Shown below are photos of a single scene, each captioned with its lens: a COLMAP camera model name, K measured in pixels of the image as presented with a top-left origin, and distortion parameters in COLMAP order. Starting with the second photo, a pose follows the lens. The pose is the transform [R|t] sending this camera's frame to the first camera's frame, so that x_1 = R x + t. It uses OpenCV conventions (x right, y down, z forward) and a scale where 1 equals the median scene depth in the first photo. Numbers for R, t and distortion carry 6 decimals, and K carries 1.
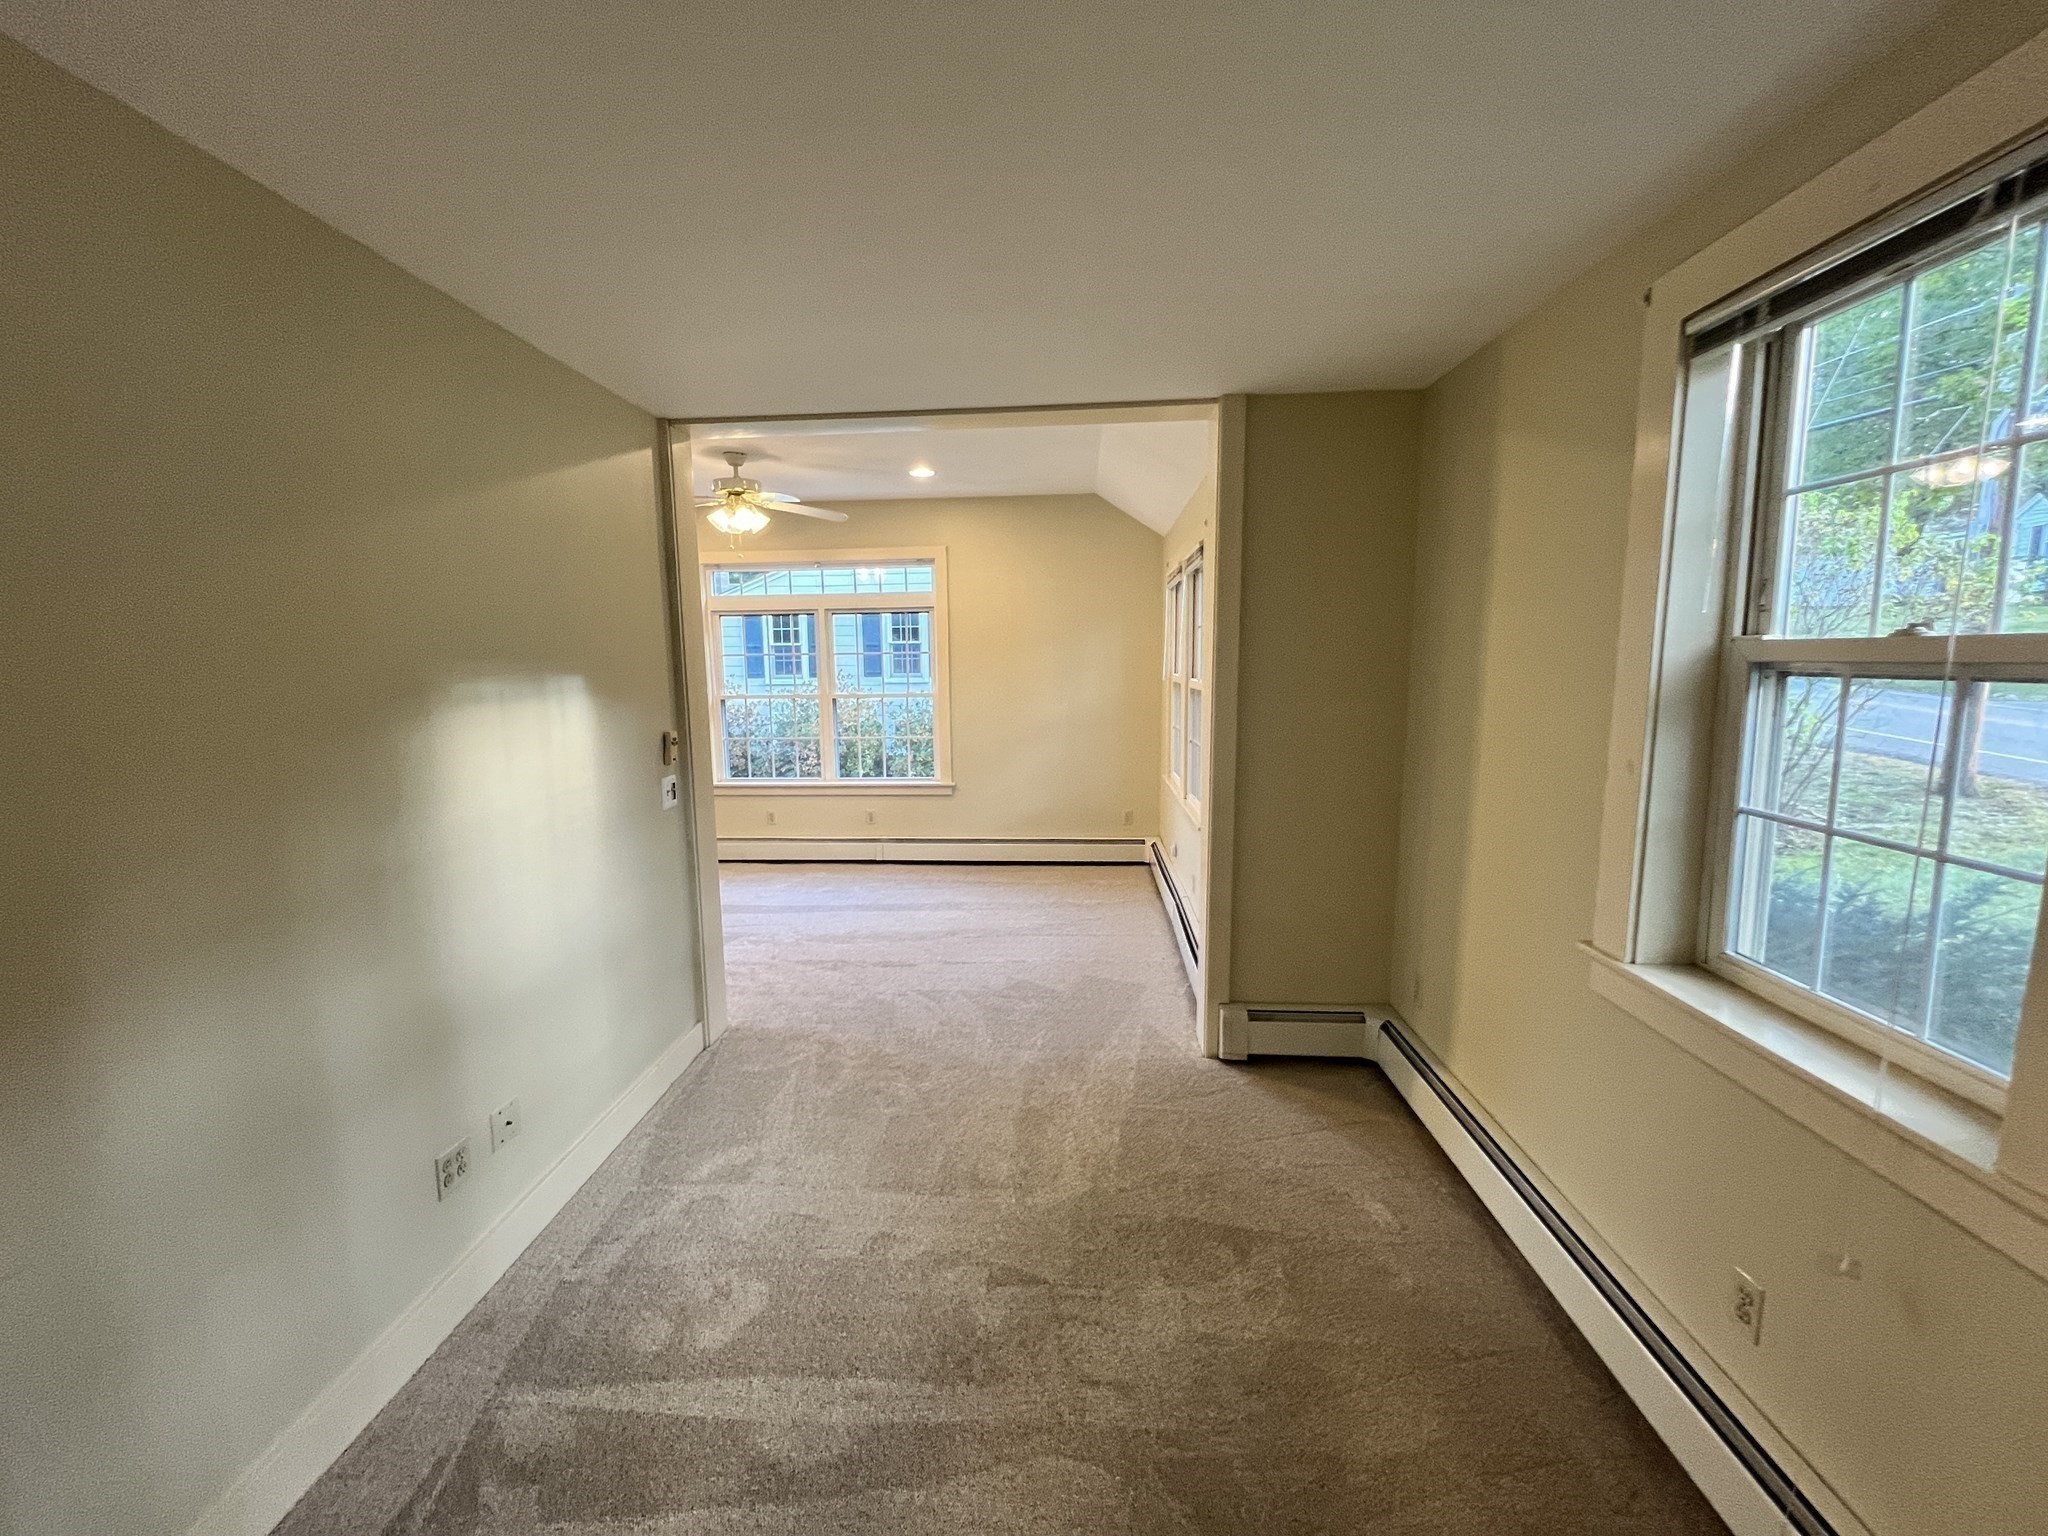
lens RADIAL K [[823.8, 0, 1020.1], [0, 823.8, 760.2], [0, 0, 1]] dist [-0.000015, -0.000007]
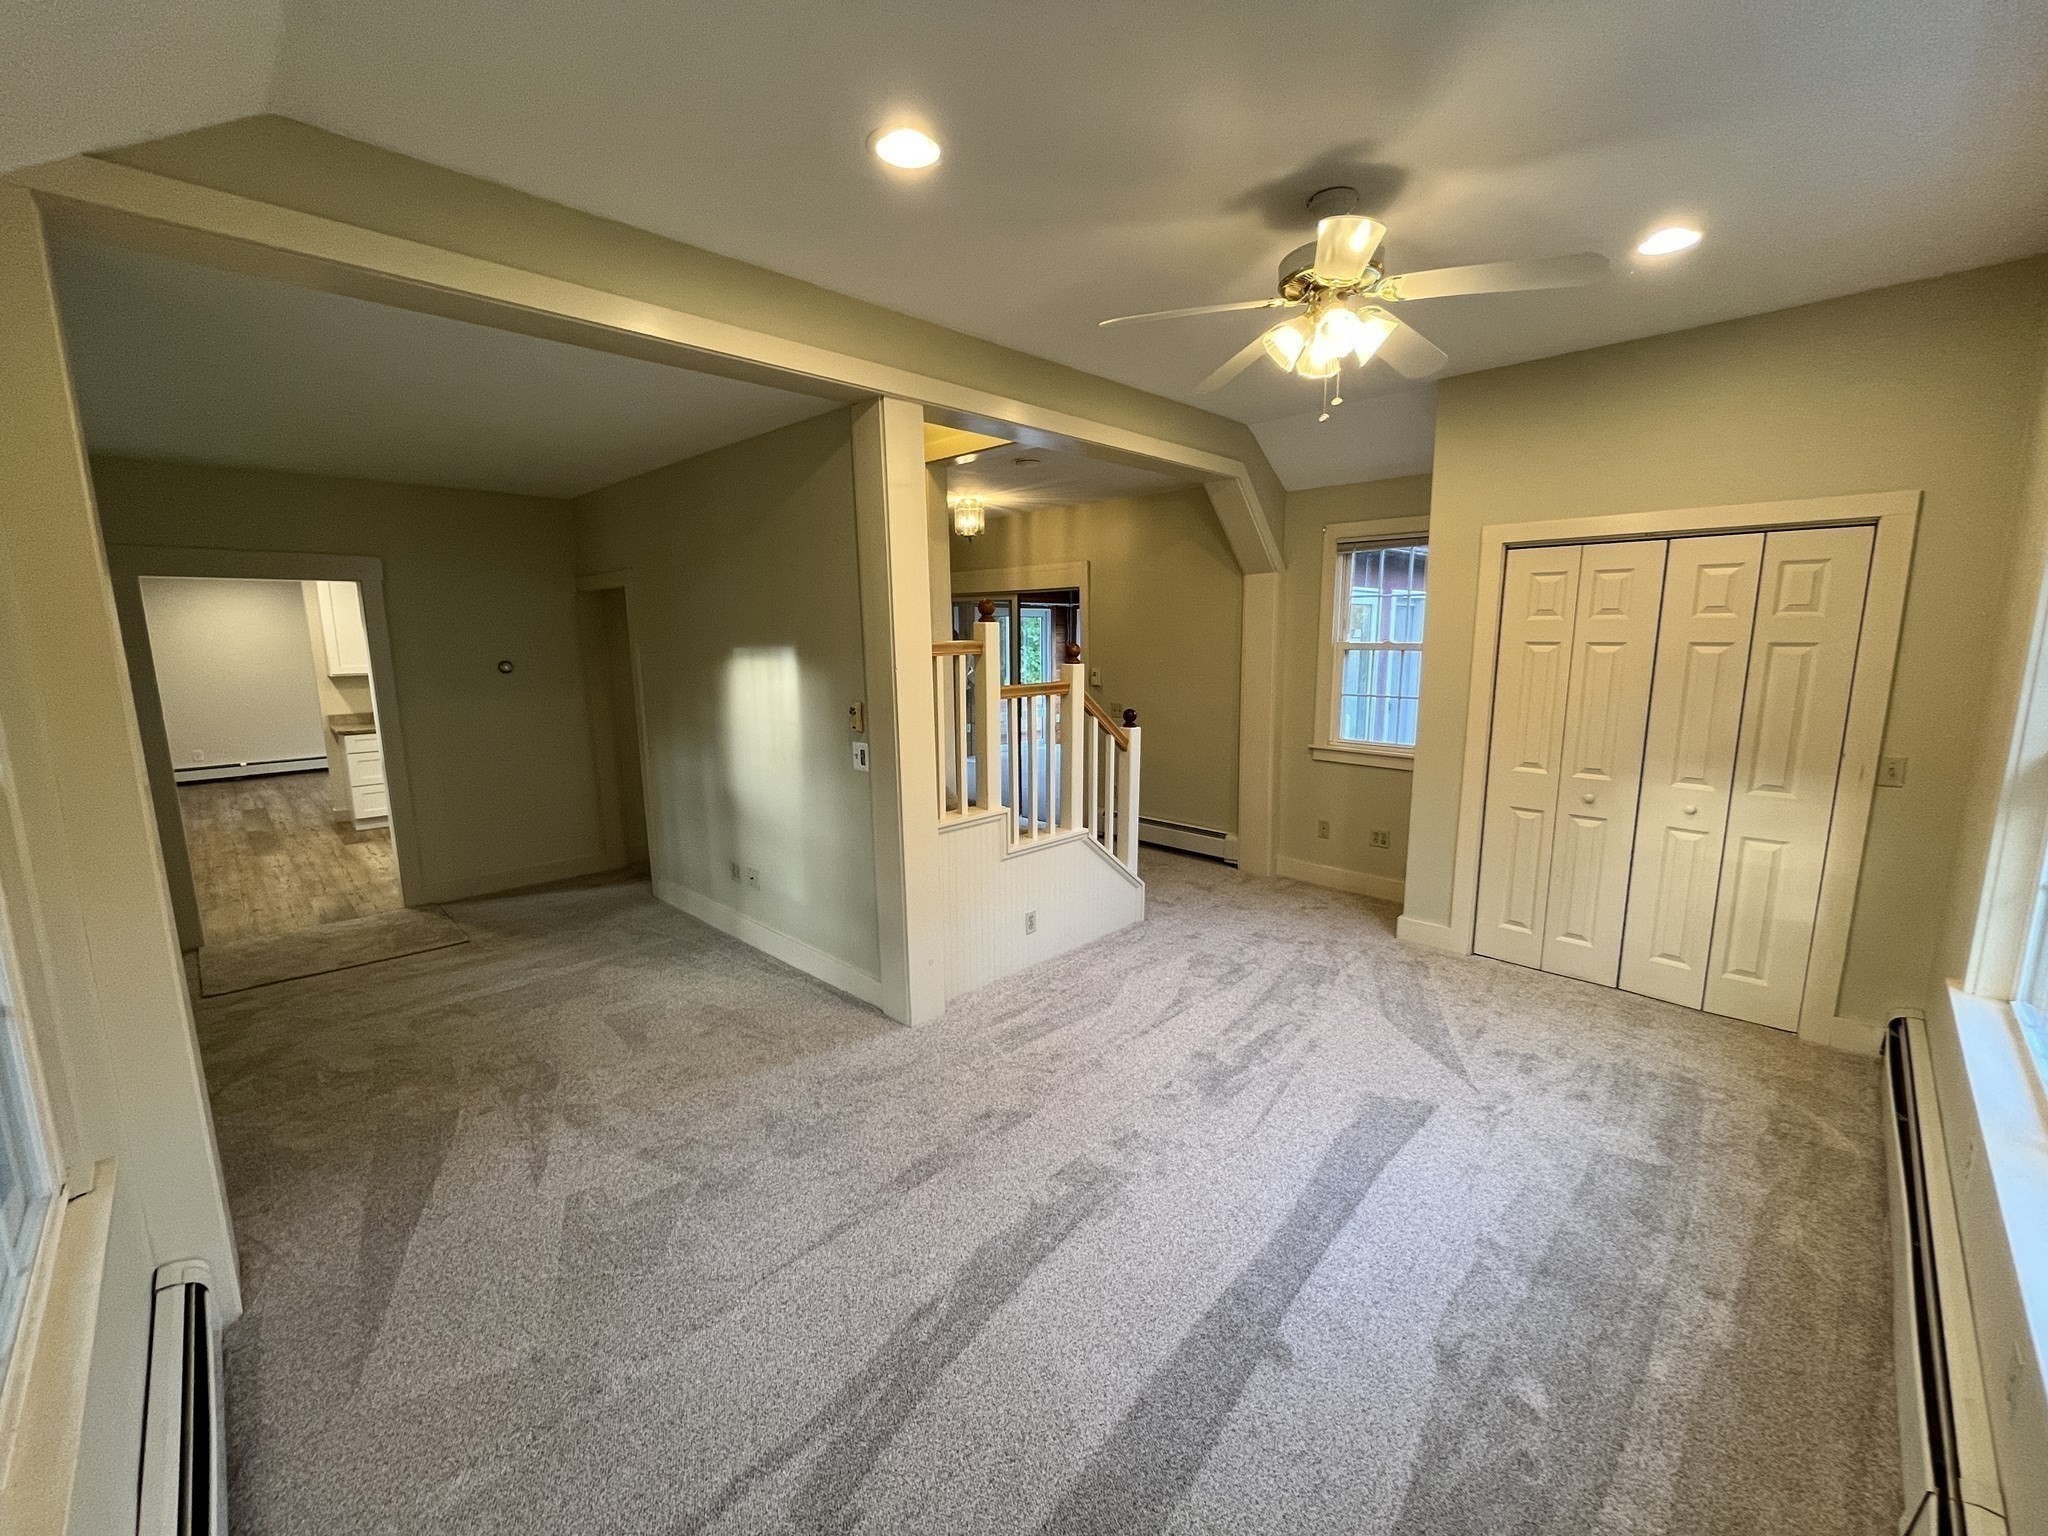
lens RADIAL K [[823.8, 0, 1013.6], [0, 823.8, 766.1], [0, 0, 1]] dist [-0.000015, -0.000007]
pose [[-0.658353, 0.135094, -0.740487, 0.345547], [-0.082128, 0.964996, 0.249072, -0.323540], [0.748216, 0.224792, -0.624213, 2.481357]]
